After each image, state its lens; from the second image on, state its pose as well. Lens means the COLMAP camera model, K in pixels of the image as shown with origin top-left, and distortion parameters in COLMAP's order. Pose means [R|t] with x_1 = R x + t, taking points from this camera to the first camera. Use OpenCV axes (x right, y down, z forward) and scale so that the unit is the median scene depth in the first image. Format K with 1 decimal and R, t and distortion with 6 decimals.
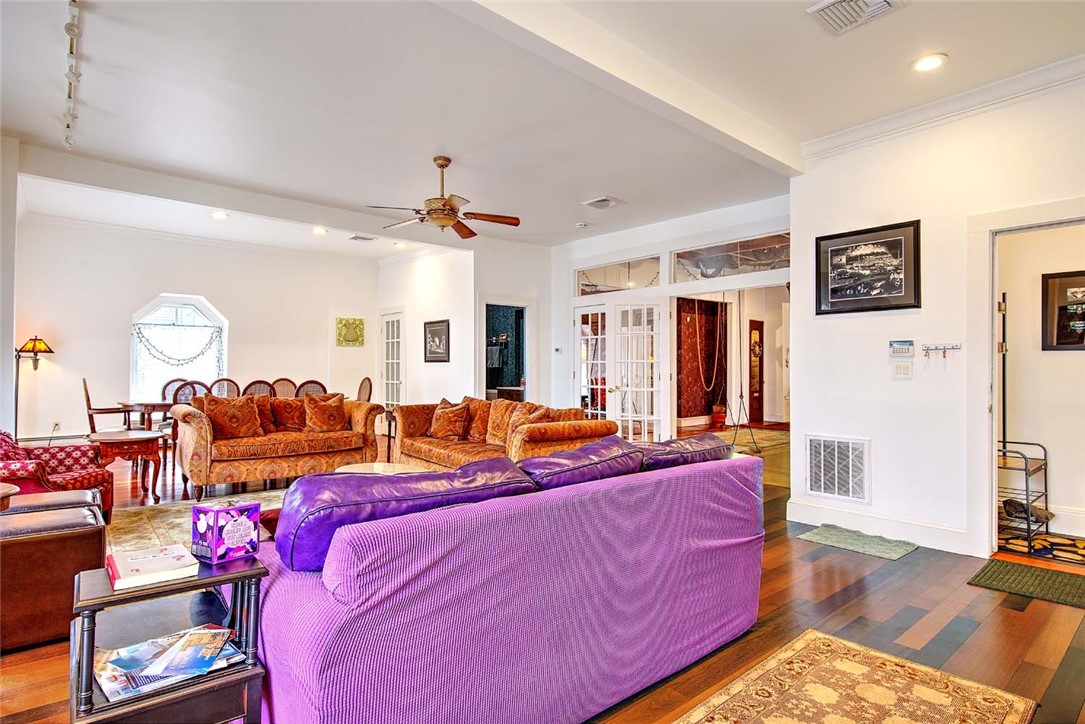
lens RADIAL K [[572.1, 0, 542.5], [0, 572.1, 362.0], [0, 0, 1]] dist [-0.032816, -0.000108]
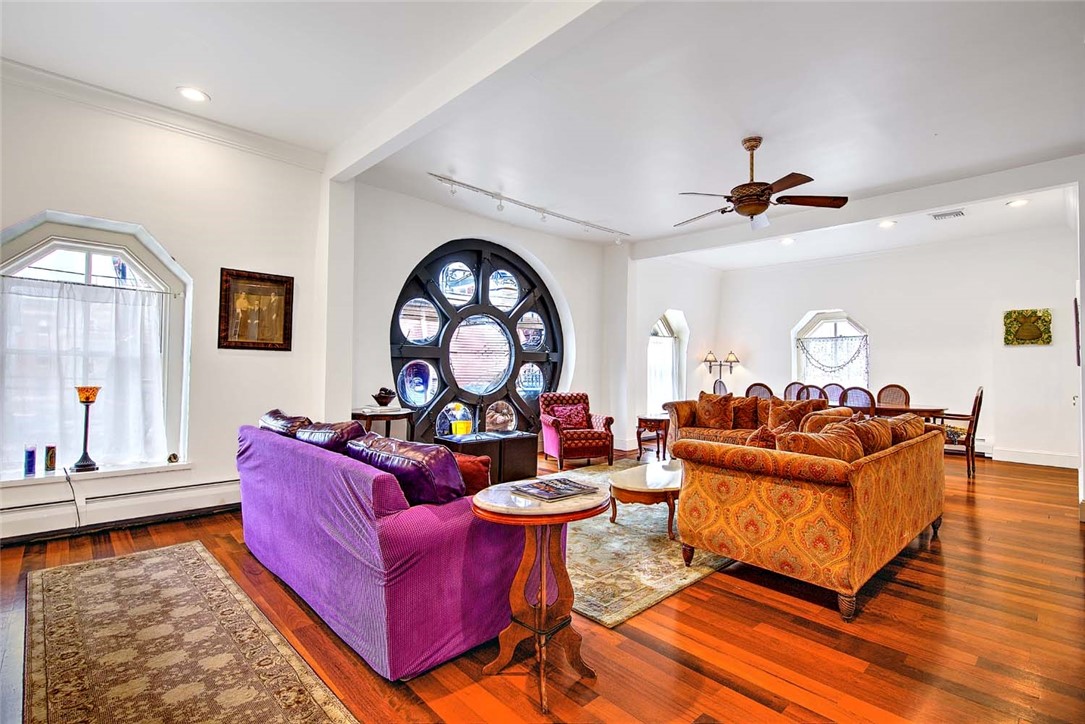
lens RADIAL K [[514.9, 0, 542.5], [0, 514.9, 362.0], [0, 0, 1]] dist [-0.000135, -0.000004]
pose [[0.045875, -0.016604, -0.998809, 0.423411], [0.003882, 0.999857, -0.016443, 0.002473], [0.998940, -0.003123, 0.045933, 0.439158]]
